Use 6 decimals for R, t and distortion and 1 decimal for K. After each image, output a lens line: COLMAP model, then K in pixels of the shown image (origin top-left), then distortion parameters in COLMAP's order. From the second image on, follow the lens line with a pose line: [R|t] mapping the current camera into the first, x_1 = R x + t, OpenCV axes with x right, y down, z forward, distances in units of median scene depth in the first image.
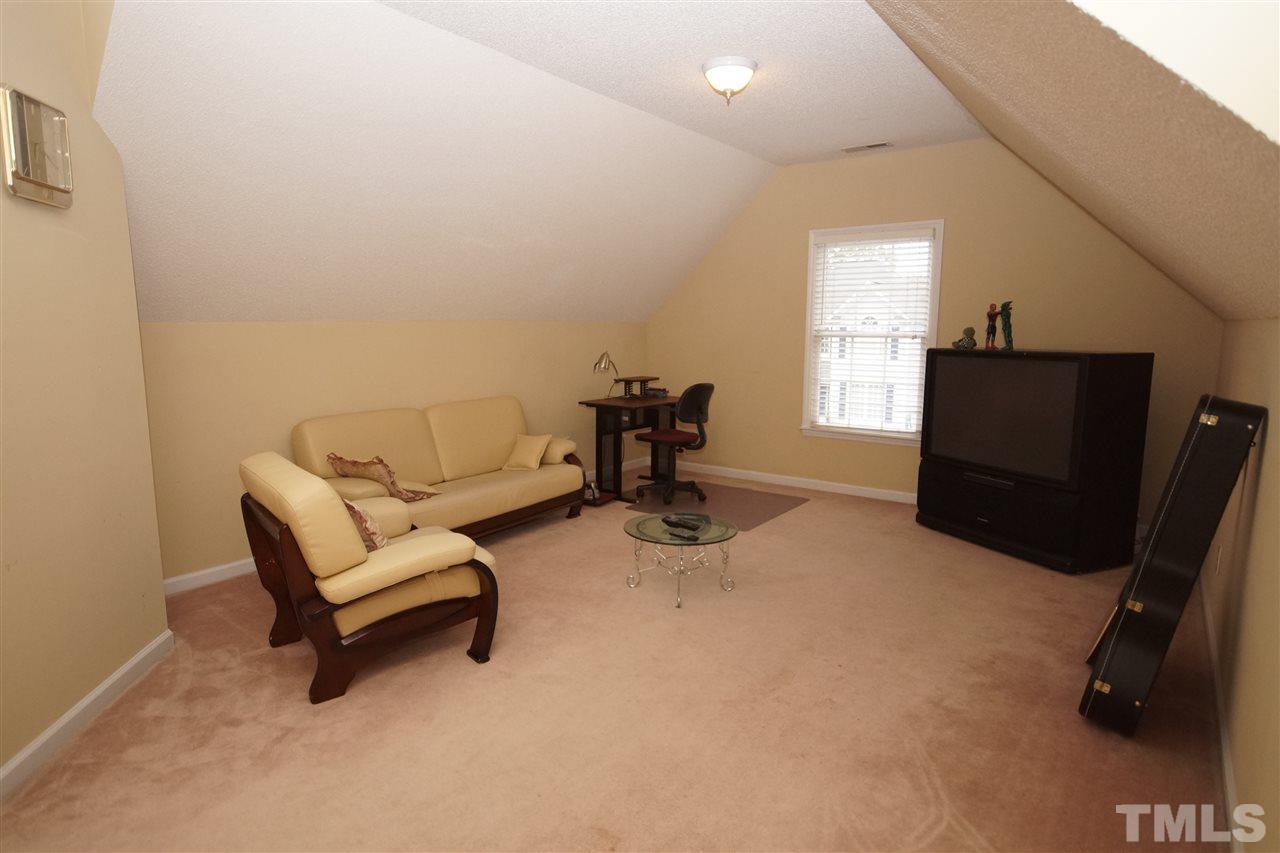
lens RADIAL K [[687.6, 0, 637.5], [0, 687.6, 425.5], [0, 0, 1]] dist [-0.008205, 0.001479]
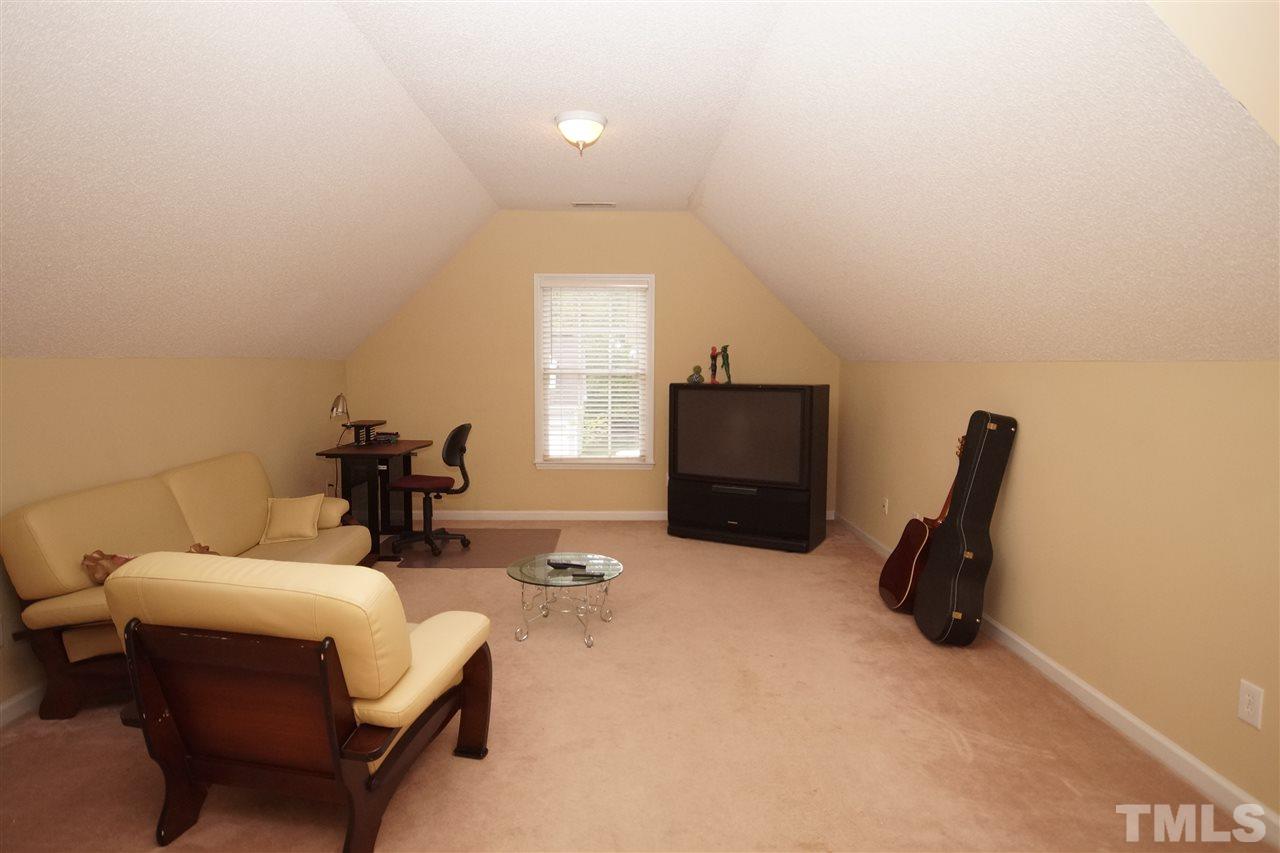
lens RADIAL K [[687.6, 0, 637.6], [0, 687.6, 424.7], [0, 0, 1]] dist [-0.008205, 0.001479]
pose [[0.800730, -0.051859, 0.596776, -0.323165], [0.084325, 0.996084, -0.026585, -0.016322], [-0.593060, 0.071610, 0.801967, 0.099920]]
